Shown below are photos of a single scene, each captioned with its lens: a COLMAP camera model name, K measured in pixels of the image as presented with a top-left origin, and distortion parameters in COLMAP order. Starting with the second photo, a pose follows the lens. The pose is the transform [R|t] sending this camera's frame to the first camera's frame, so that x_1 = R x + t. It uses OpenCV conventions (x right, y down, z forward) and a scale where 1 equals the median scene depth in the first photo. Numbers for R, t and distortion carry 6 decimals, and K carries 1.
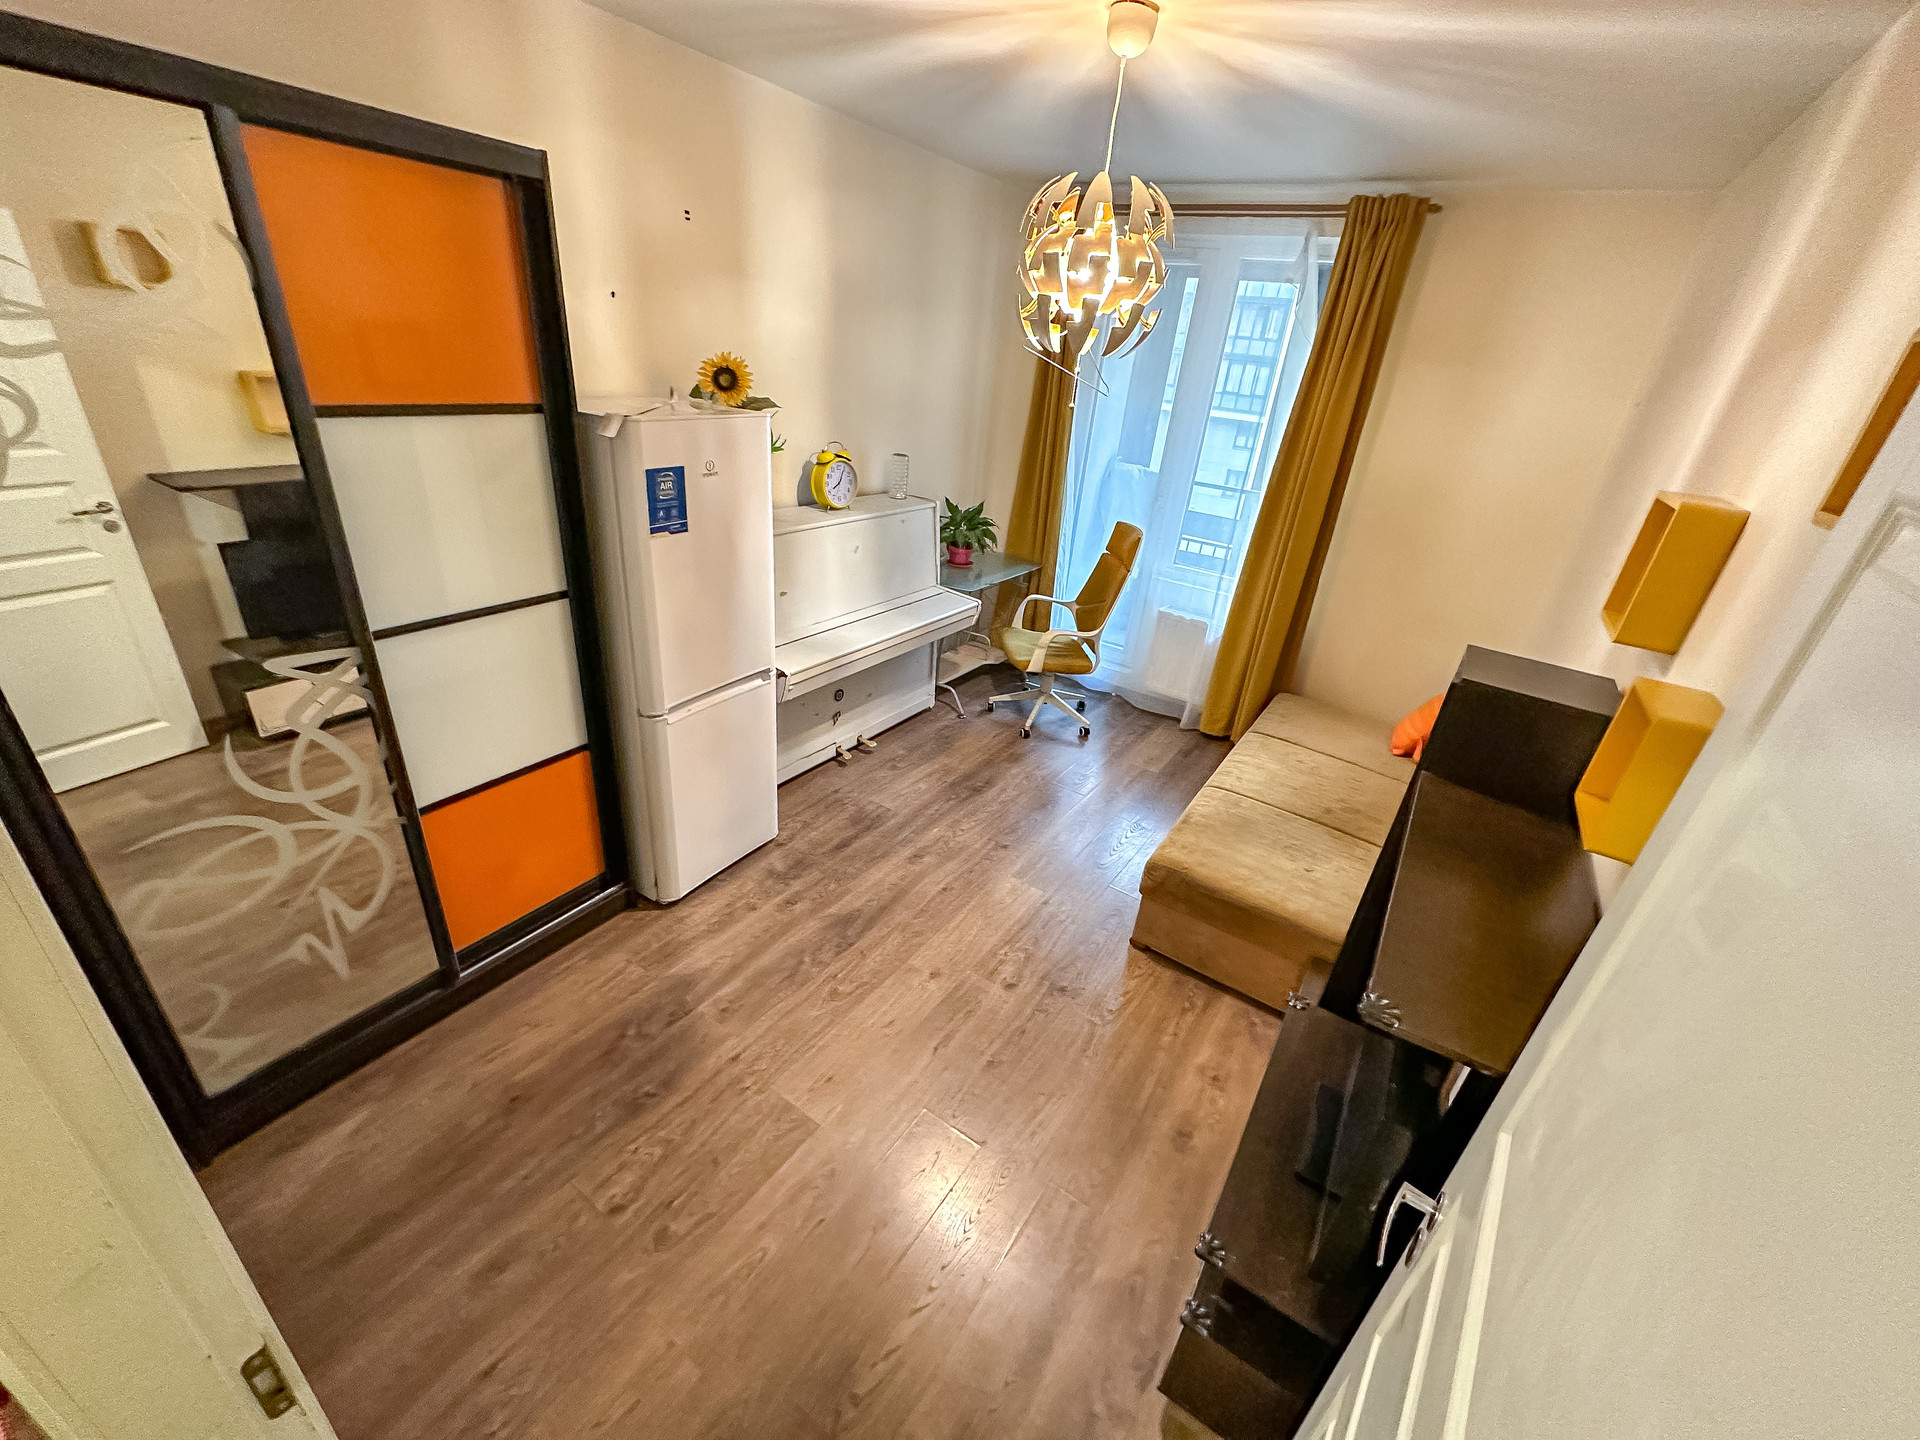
lens RADIAL K [[762.6, 0, 955.4], [0, 762.6, 717.9], [0, 0, 1]] dist [-0.001566, 0.000016]
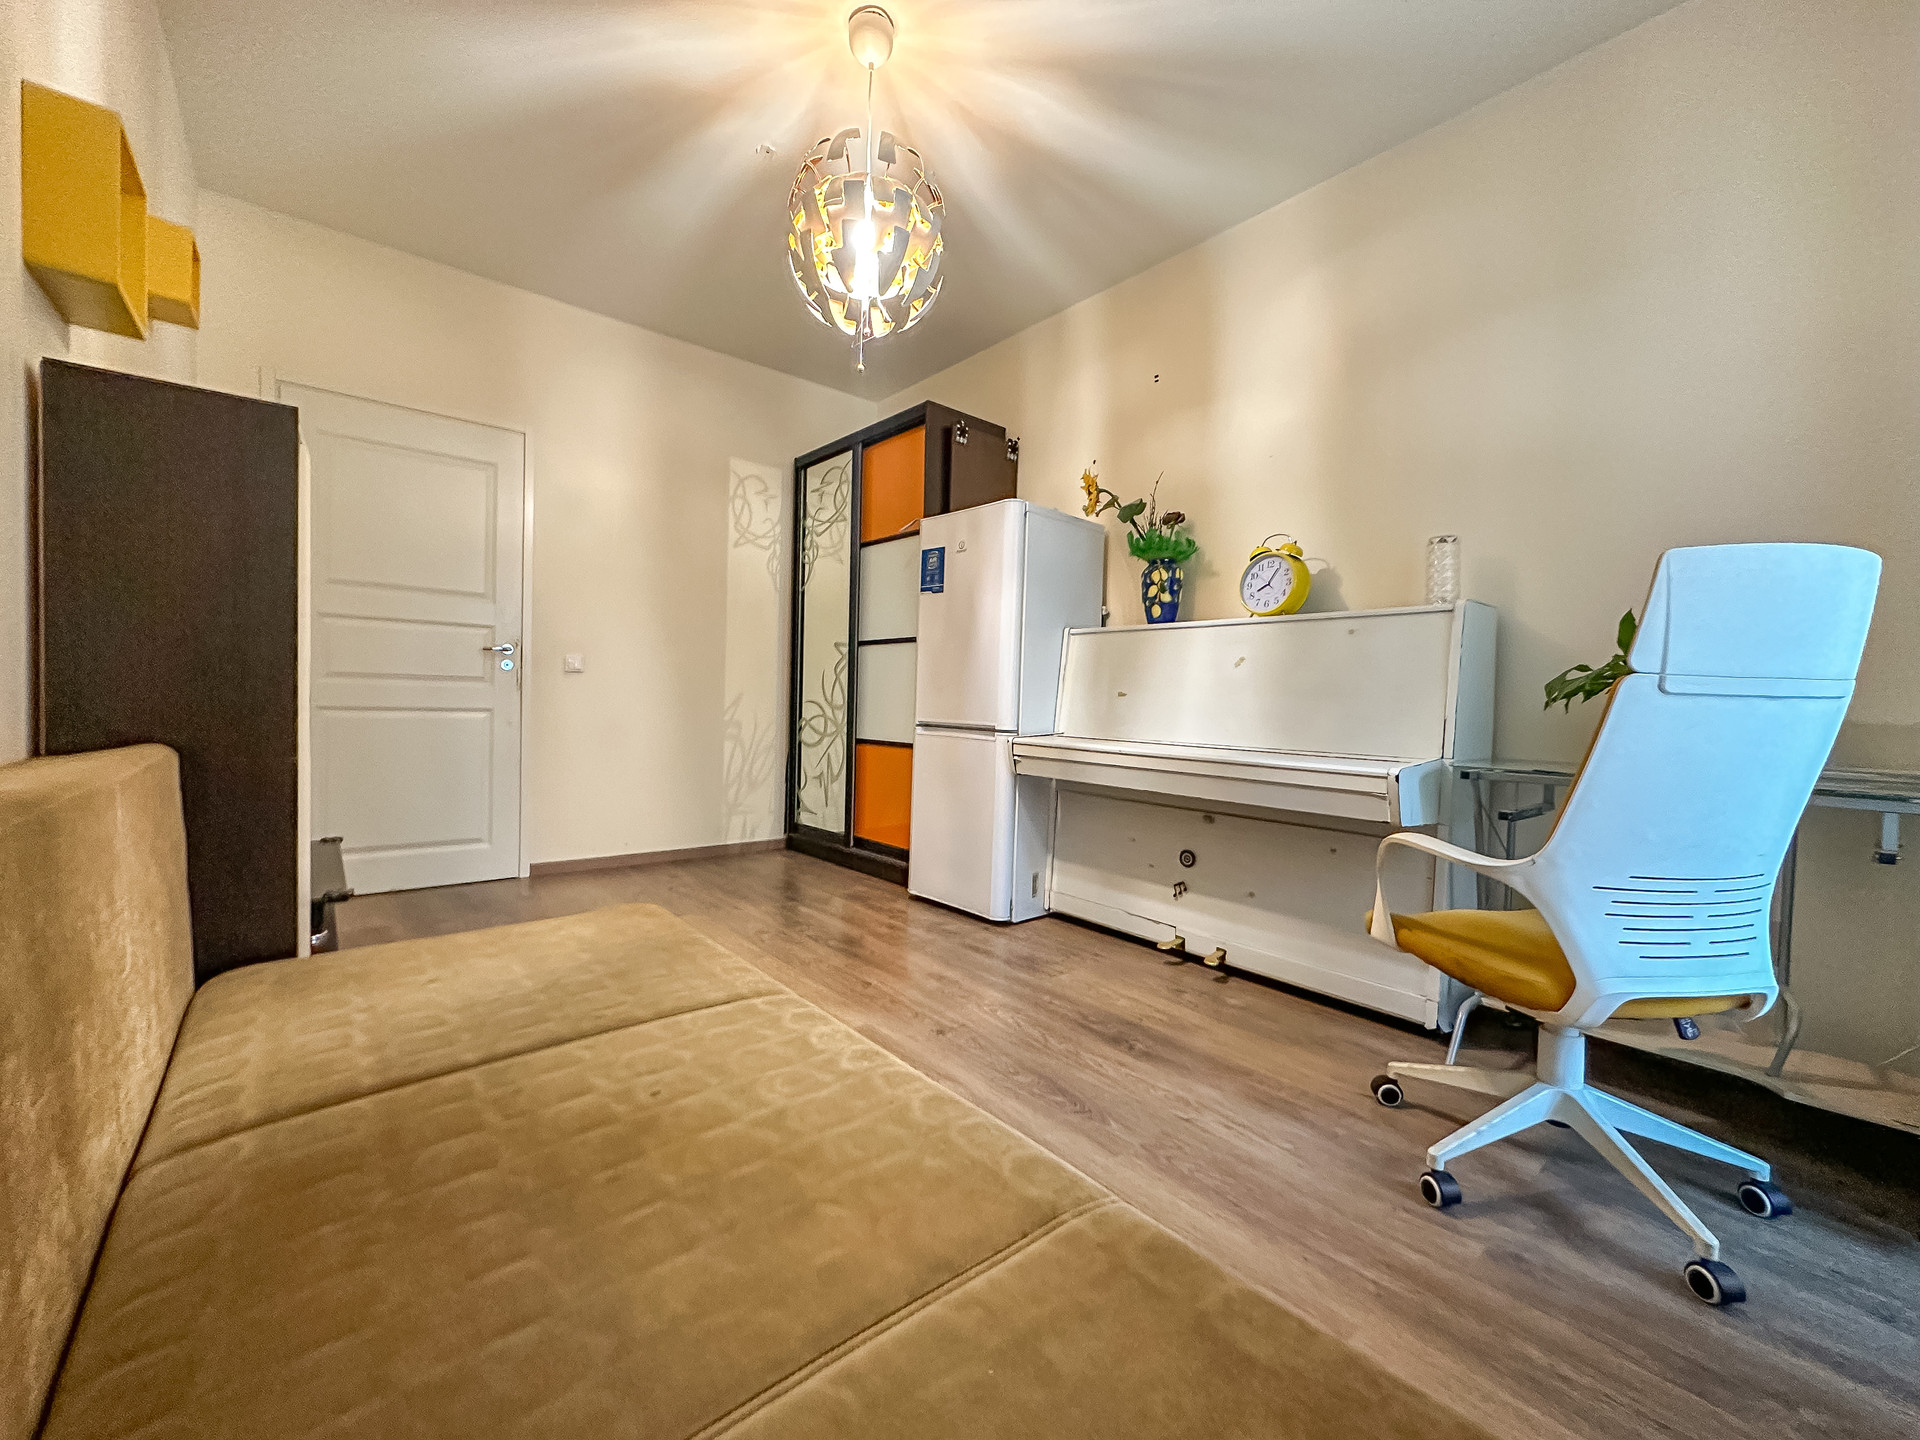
lens RADIAL K [[766.5, 0, 962.7], [0, 766.5, 718.8], [0, 0, 1]] dist [0.000746, 0.000539]
pose [[-0.266392, -0.075426, -0.960909, 0.809734], [-0.468984, 0.881108, 0.060853, -0.120722], [0.842075, 0.466862, -0.270093, 1.276310]]
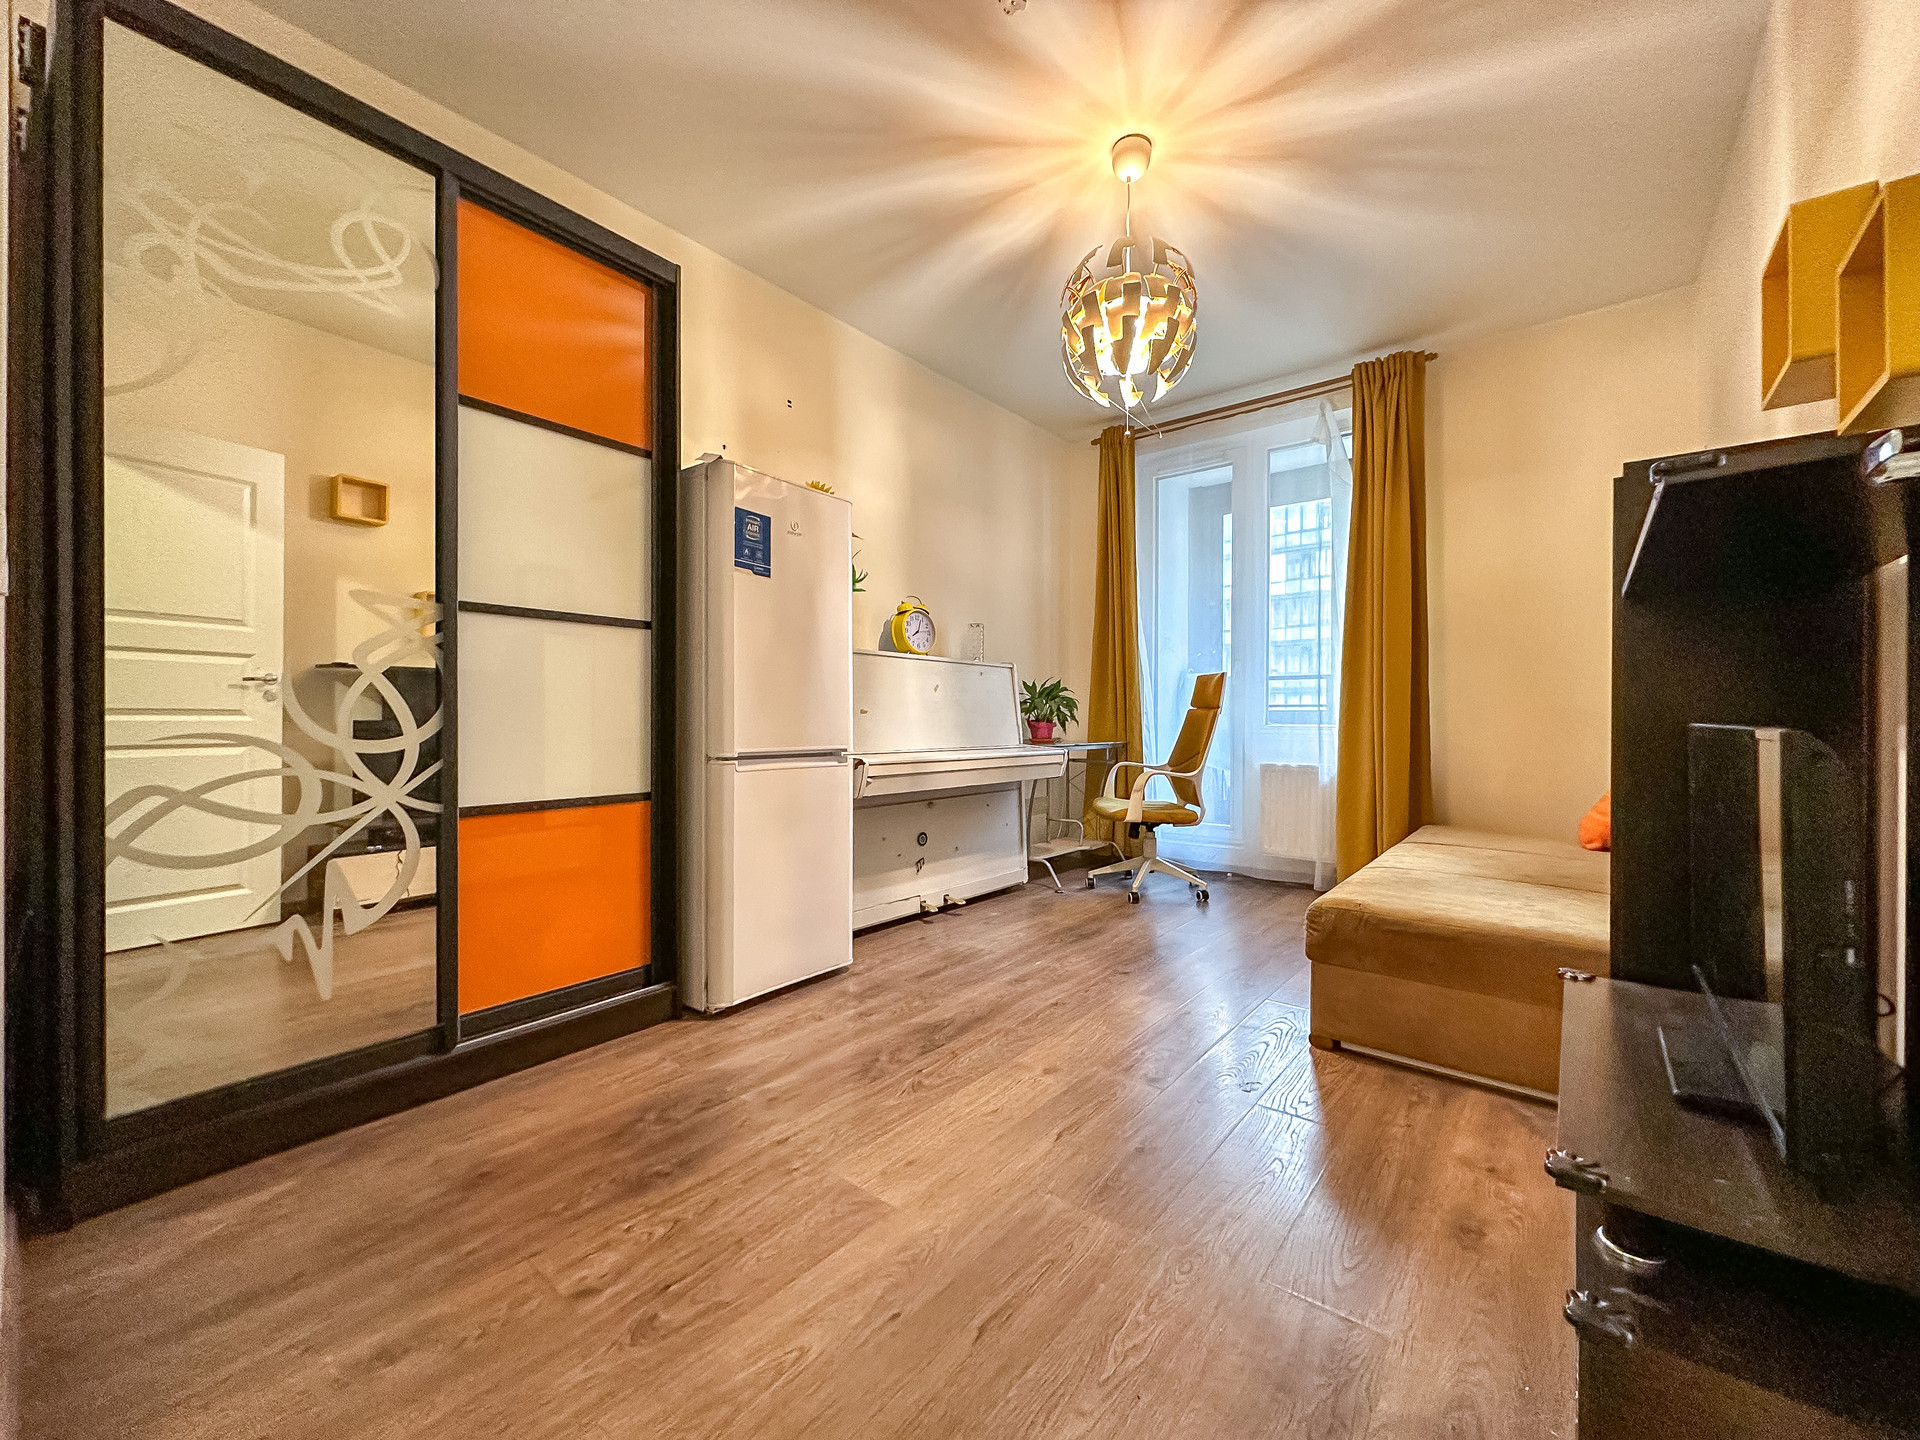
lens RADIAL K [[759.3, 0, 957.0], [0, 759.3, 721.6], [0, 0, 1]] dist [-0.001471, 0.000064]
pose [[0.991709, -0.089195, -0.092509, -0.017629], [0.039174, 0.895456, -0.443423, 0.336814], [0.122389, 0.436122, 0.891526, 0.164559]]
